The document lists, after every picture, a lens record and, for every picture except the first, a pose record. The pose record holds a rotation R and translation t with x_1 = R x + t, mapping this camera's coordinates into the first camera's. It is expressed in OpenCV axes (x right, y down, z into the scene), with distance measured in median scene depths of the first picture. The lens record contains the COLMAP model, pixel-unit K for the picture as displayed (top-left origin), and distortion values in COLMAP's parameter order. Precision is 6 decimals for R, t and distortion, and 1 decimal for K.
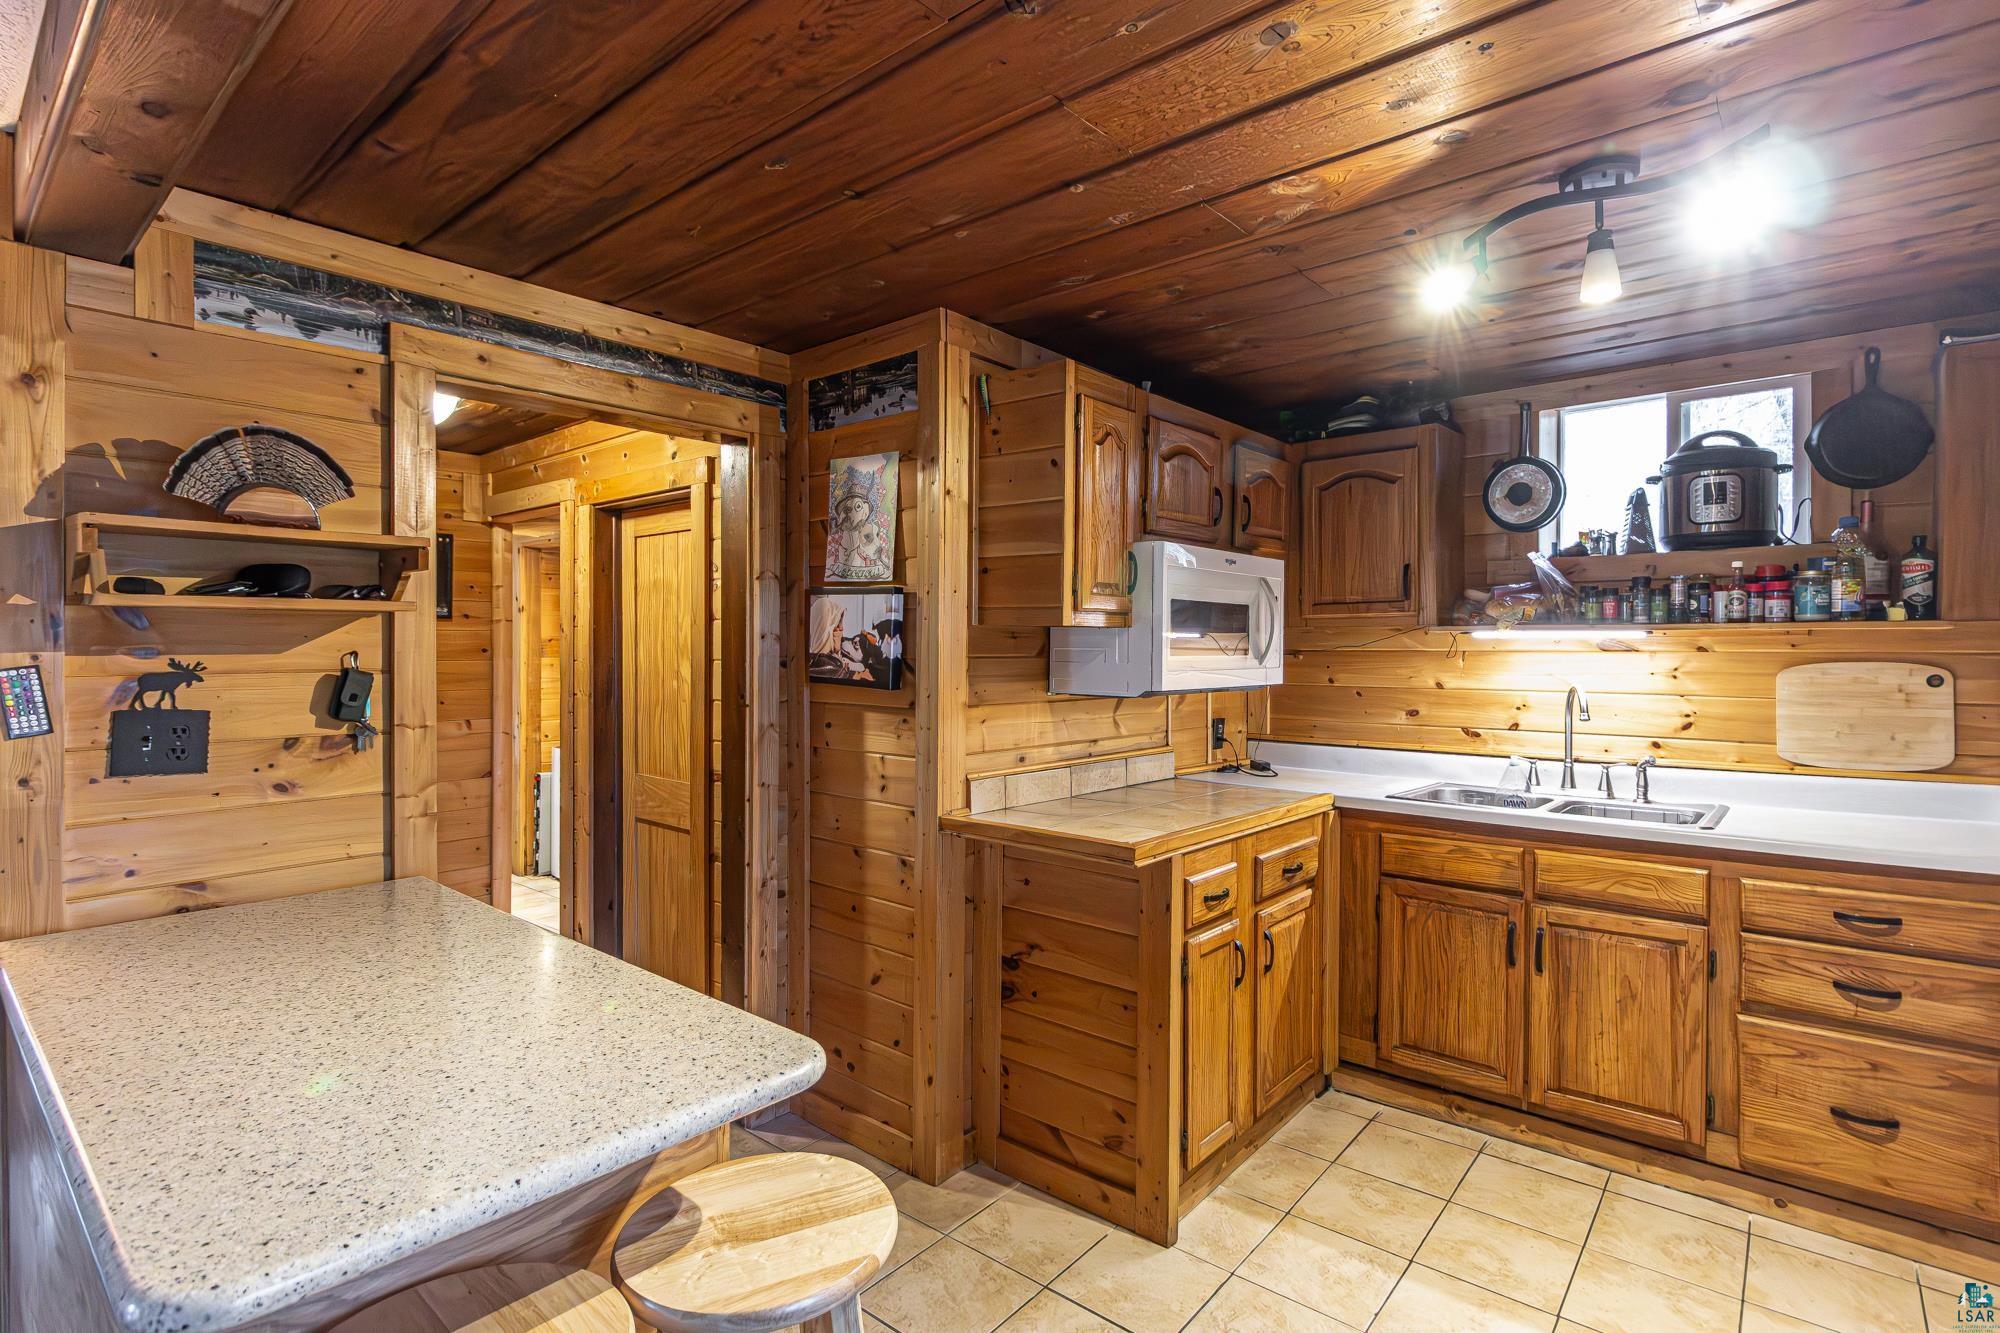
lens RADIAL K [[966.4, 0, 1036.3], [0, 966.4, 658.3], [0, 0, 1]] dist [-0.001231, -0.003893]
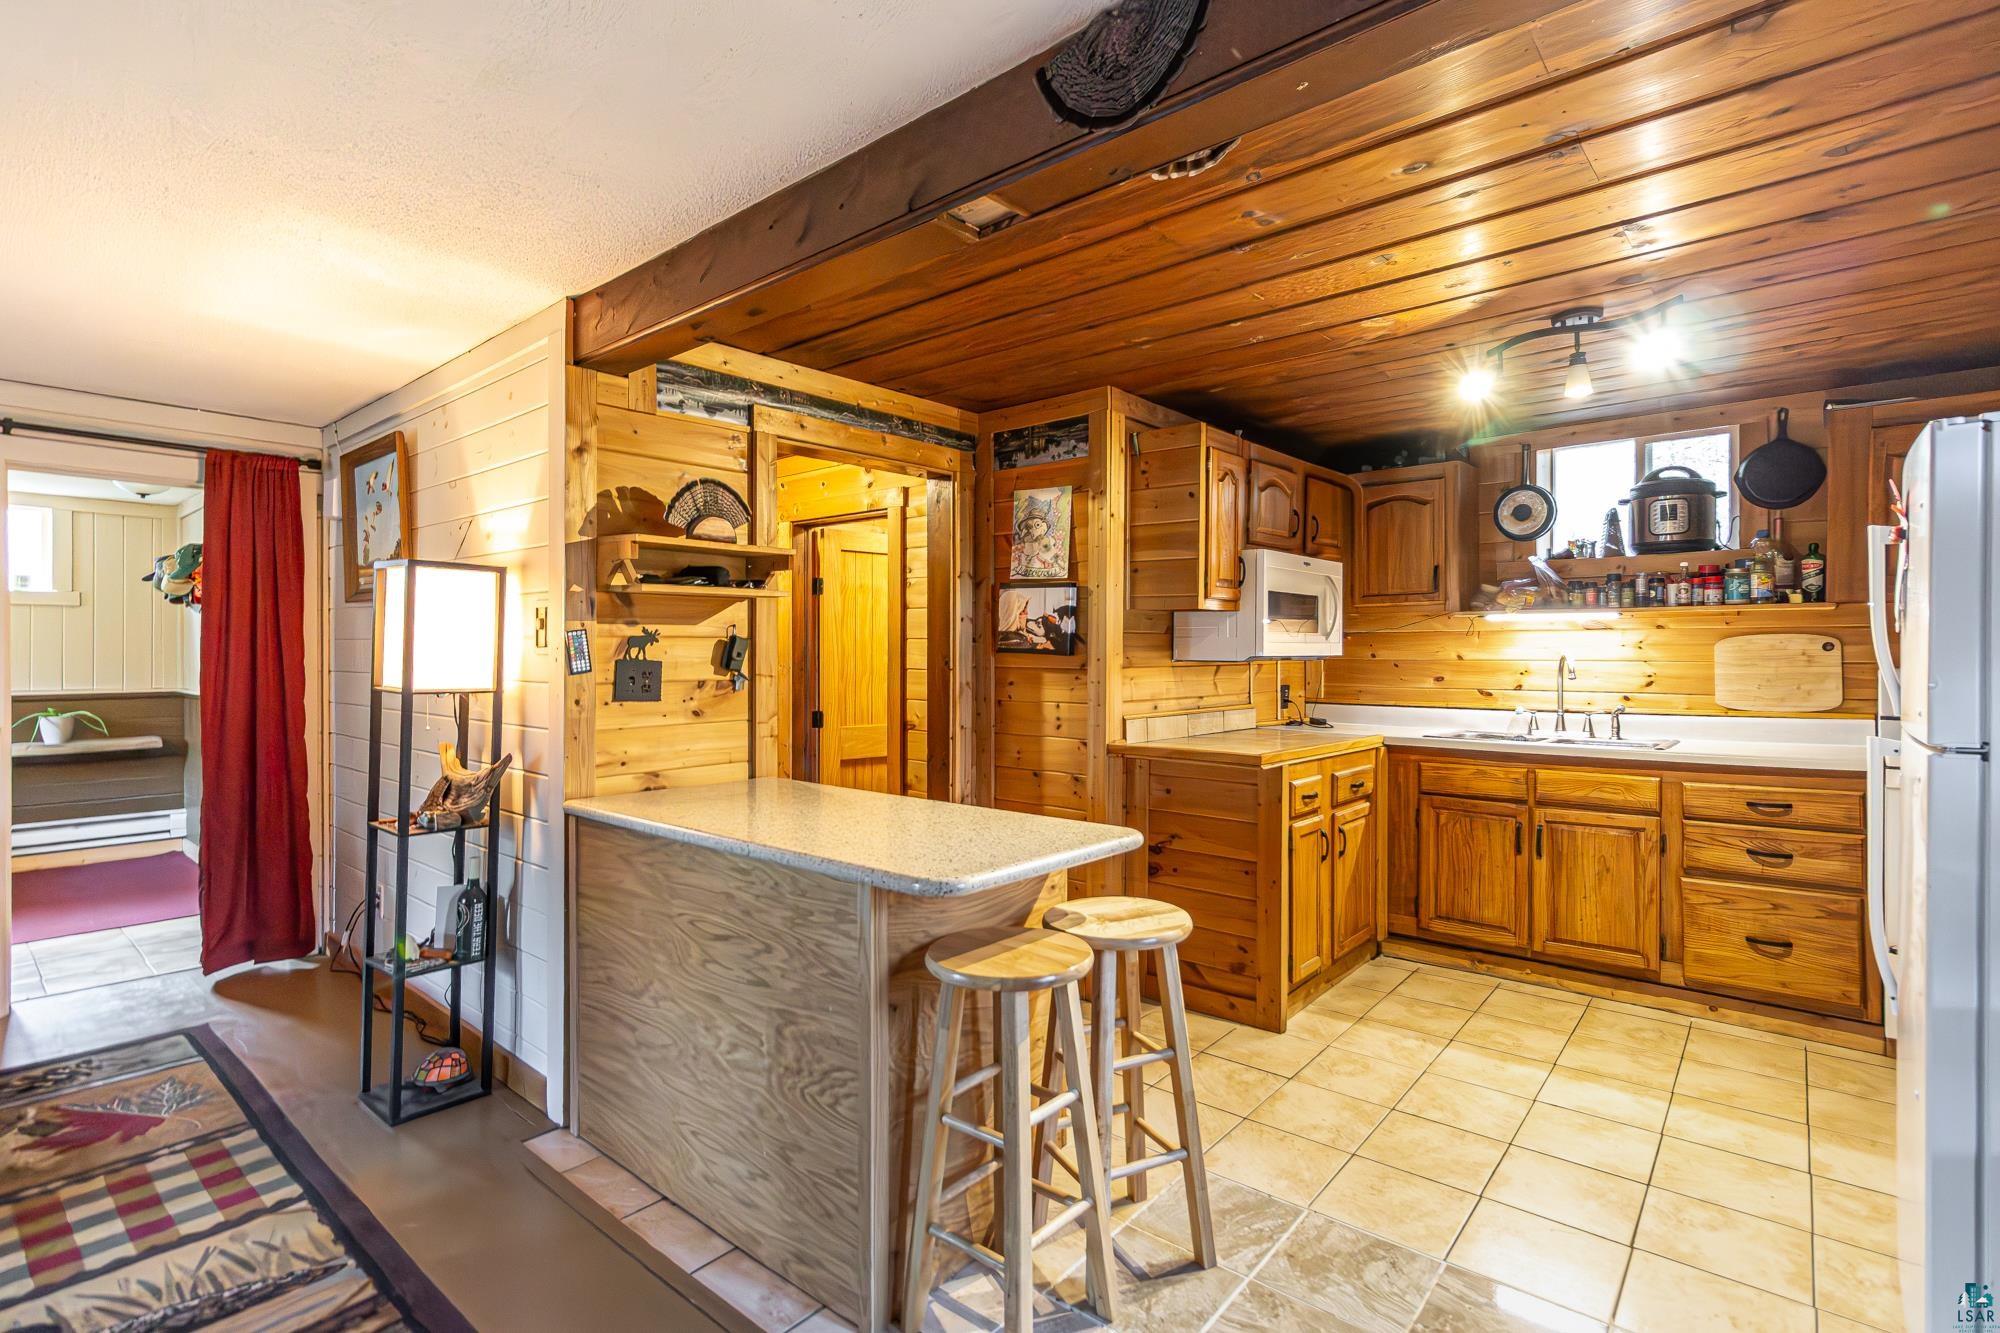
lens RADIAL K [[955.3, 0, 995.2], [0, 955.3, 654.3], [0, 0, 1]] dist [0.001292, -0.000090]
pose [[0.999460, 0.000075, -0.032865, -0.215064], [-0.000372, 0.999959, -0.009015, 0.044396], [0.032863, 0.009023, 0.999419, -0.400228]]
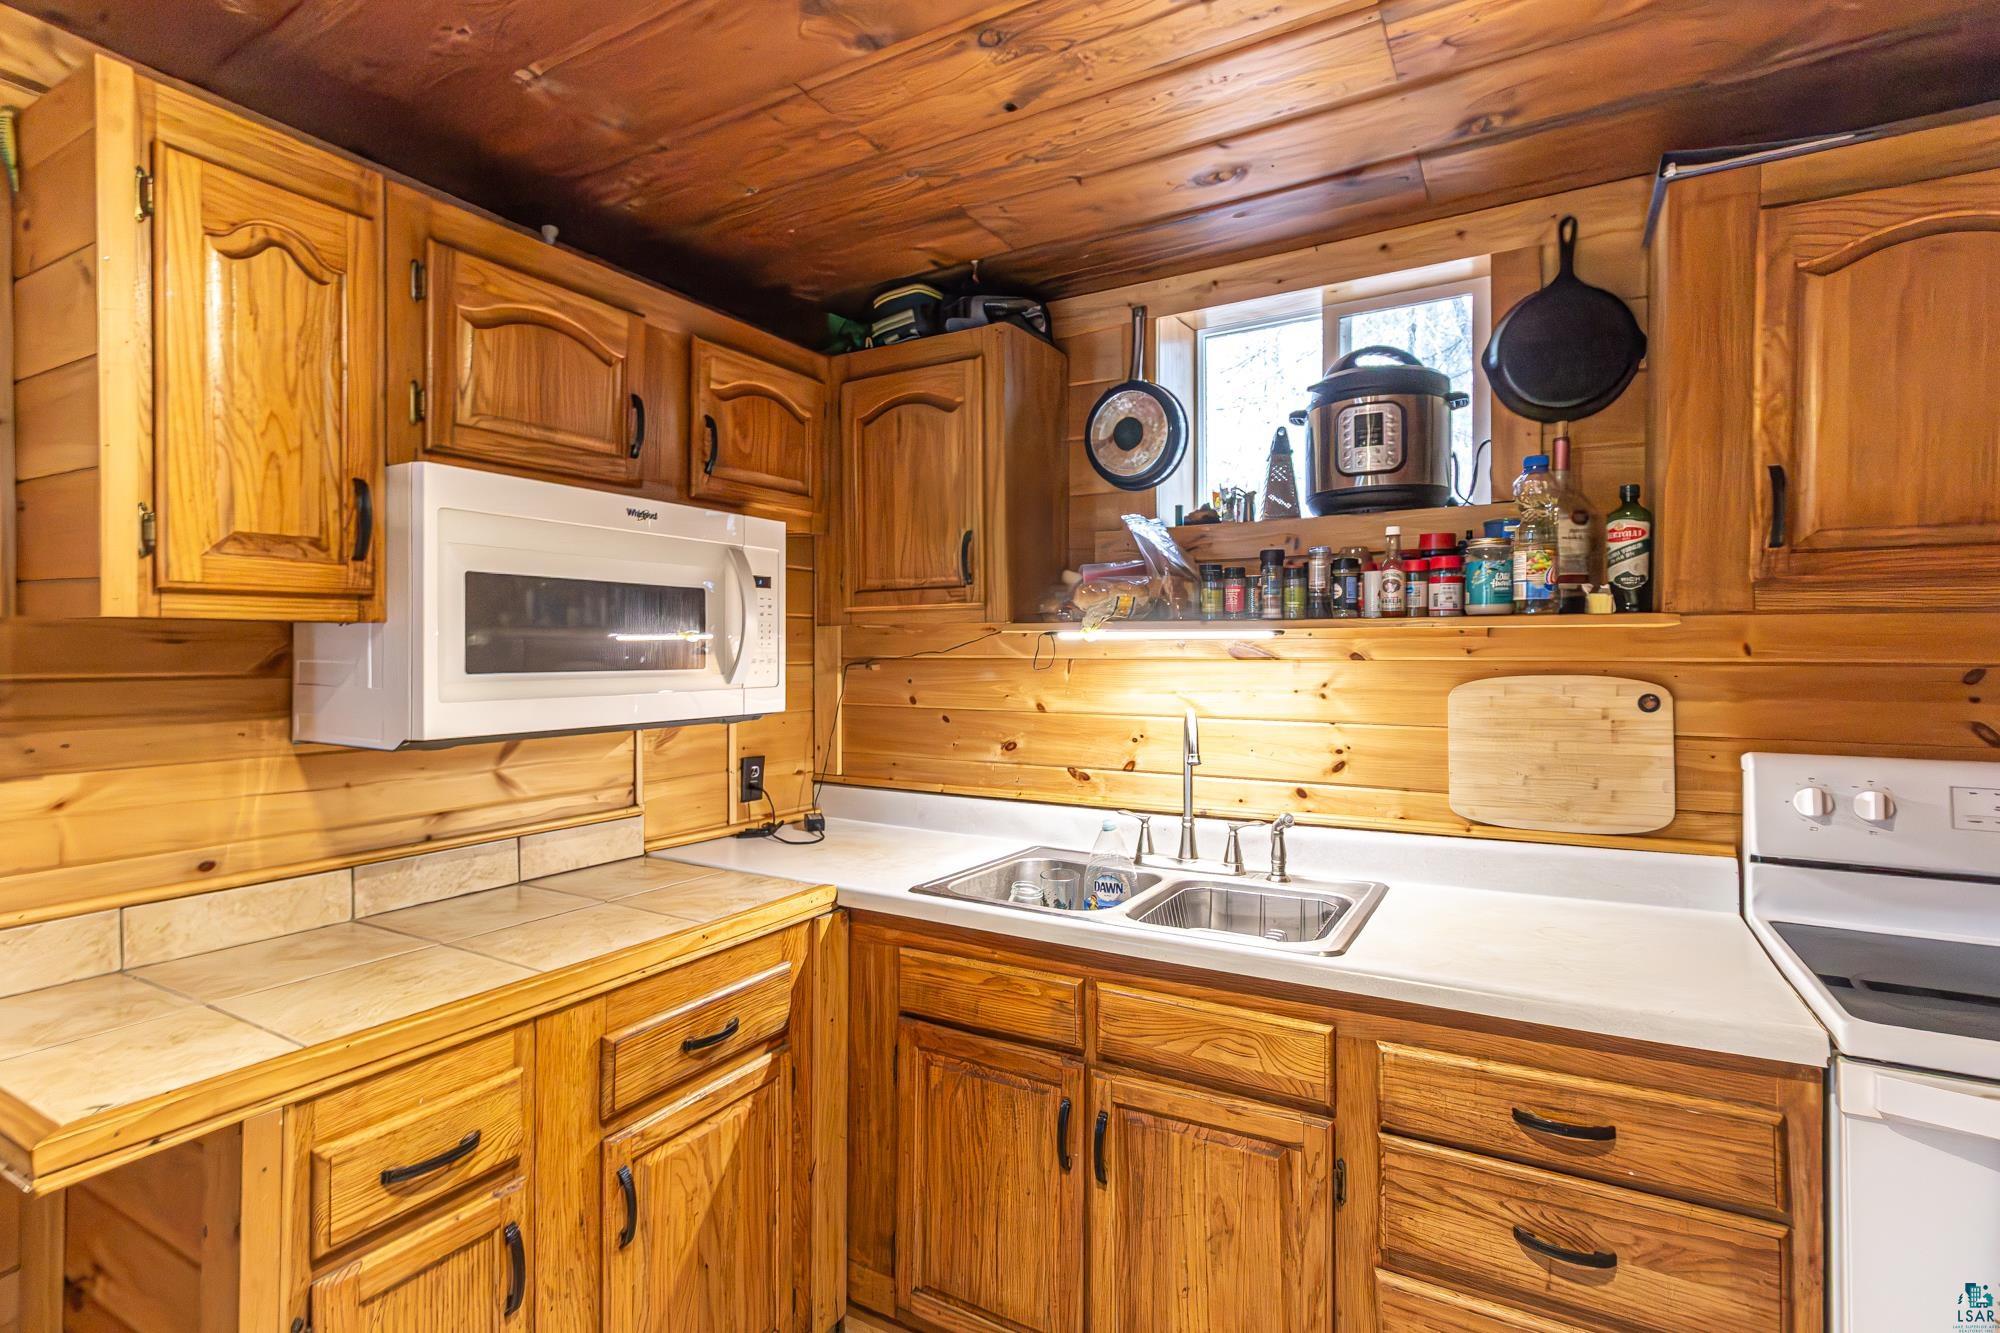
lens RADIAL K [[912.5, 0, 1066.8], [0, 912.5, 657.7], [0, 0, 1]] dist [0.001935, 0.000348]
pose [[0.978430, -0.004594, 0.206530, 0.372041], [0.005083, 0.999985, -0.001840, -0.009034], [-0.206518, 0.002850, 0.978439, 0.424422]]
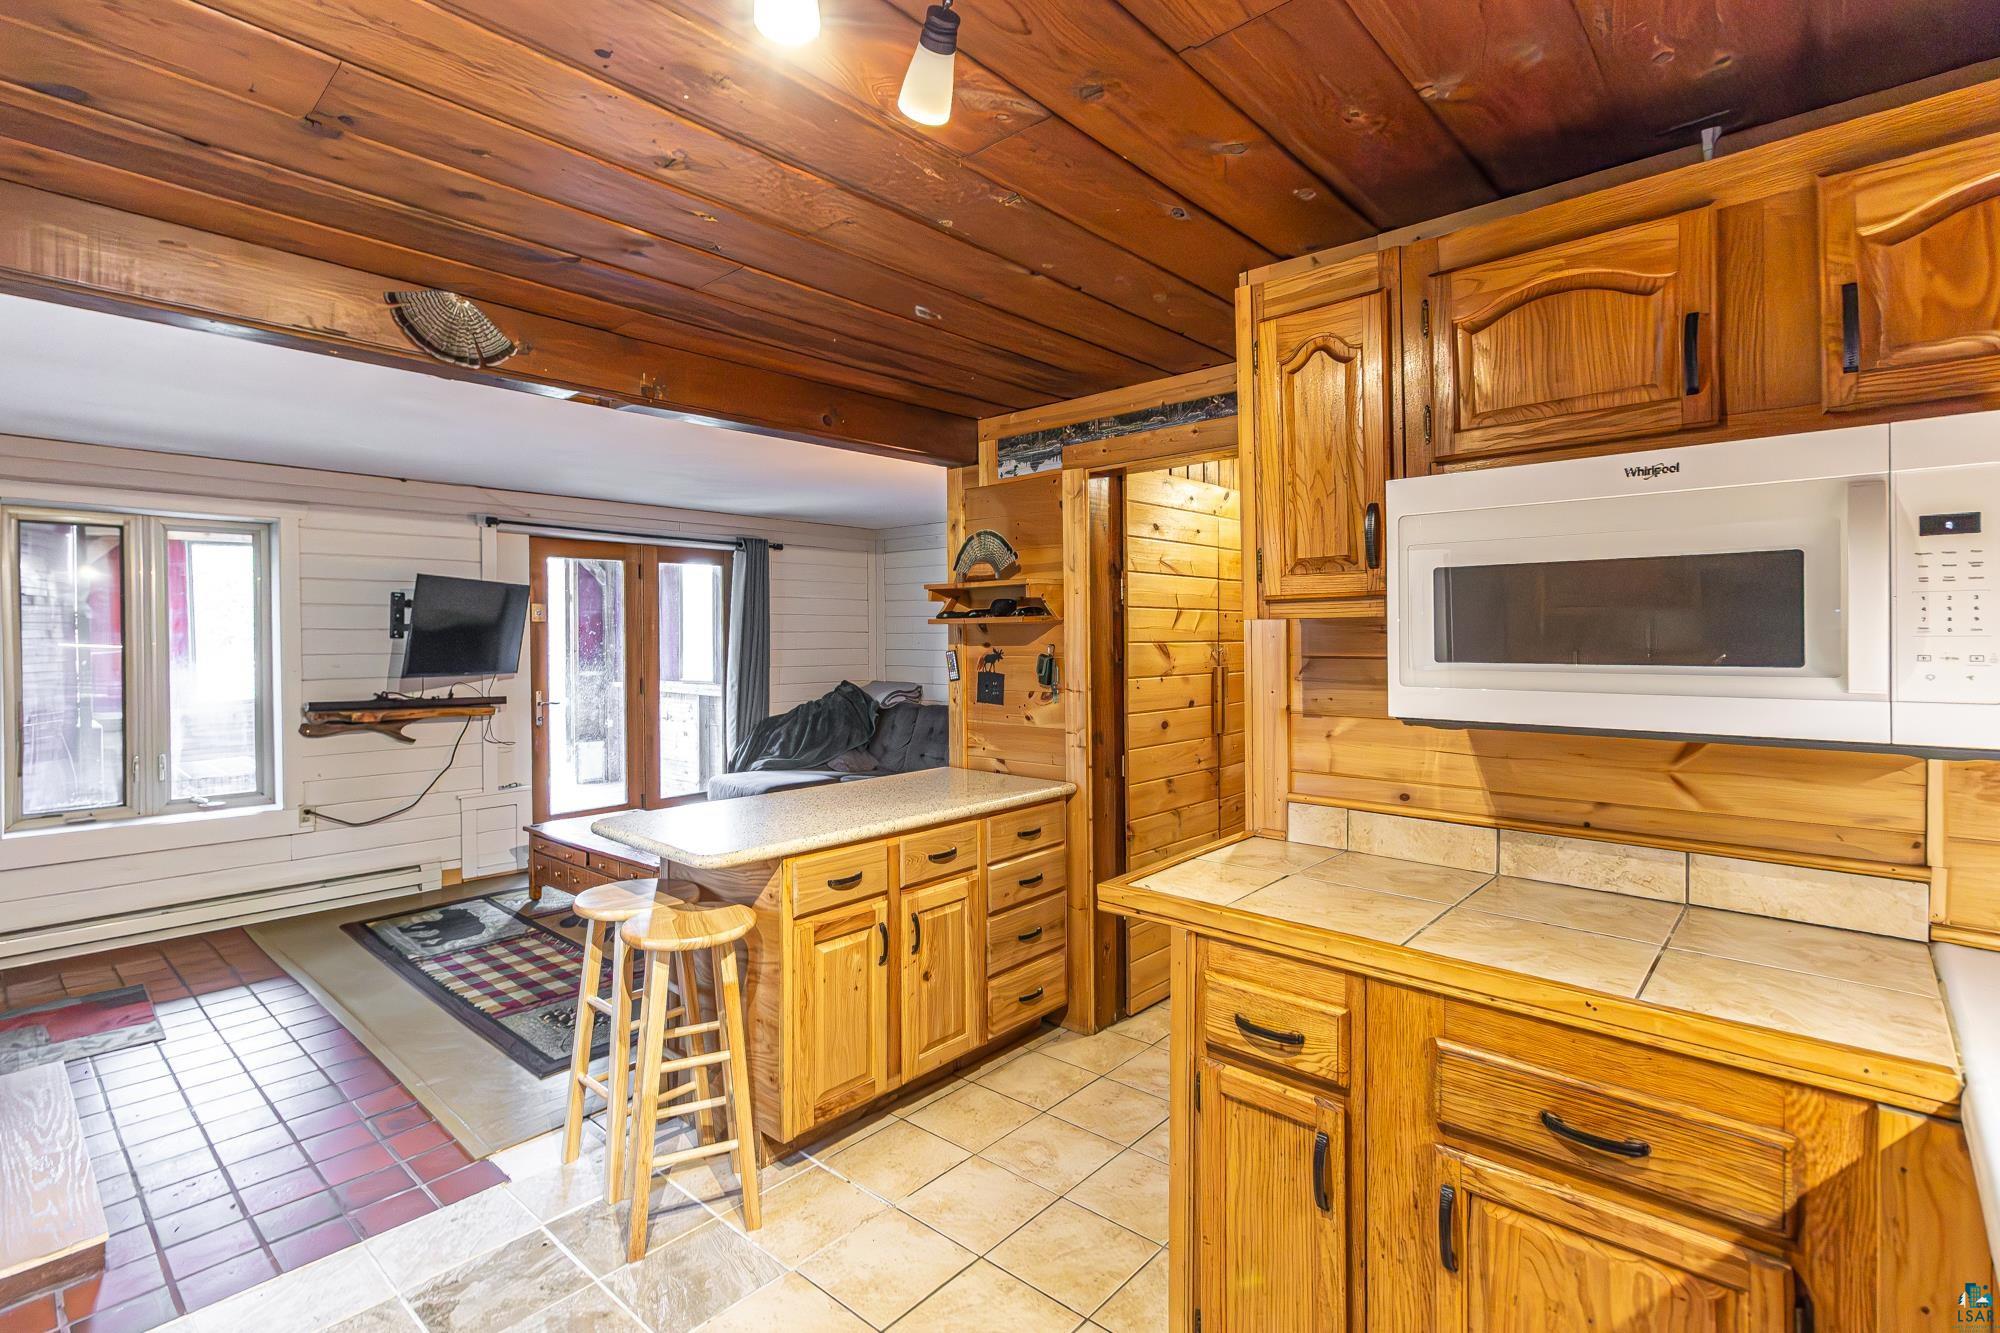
lens RADIAL K [[923.4, 0, 997.5], [0, 923.4, 635.8], [0, 0, 1]] dist [0.000190, -0.000123]
pose [[-0.044684, 0.003106, -0.998996, 0.742868], [-0.002830, 0.999991, 0.003236, -0.020249], [0.998997, 0.002971, -0.044675, 0.765413]]
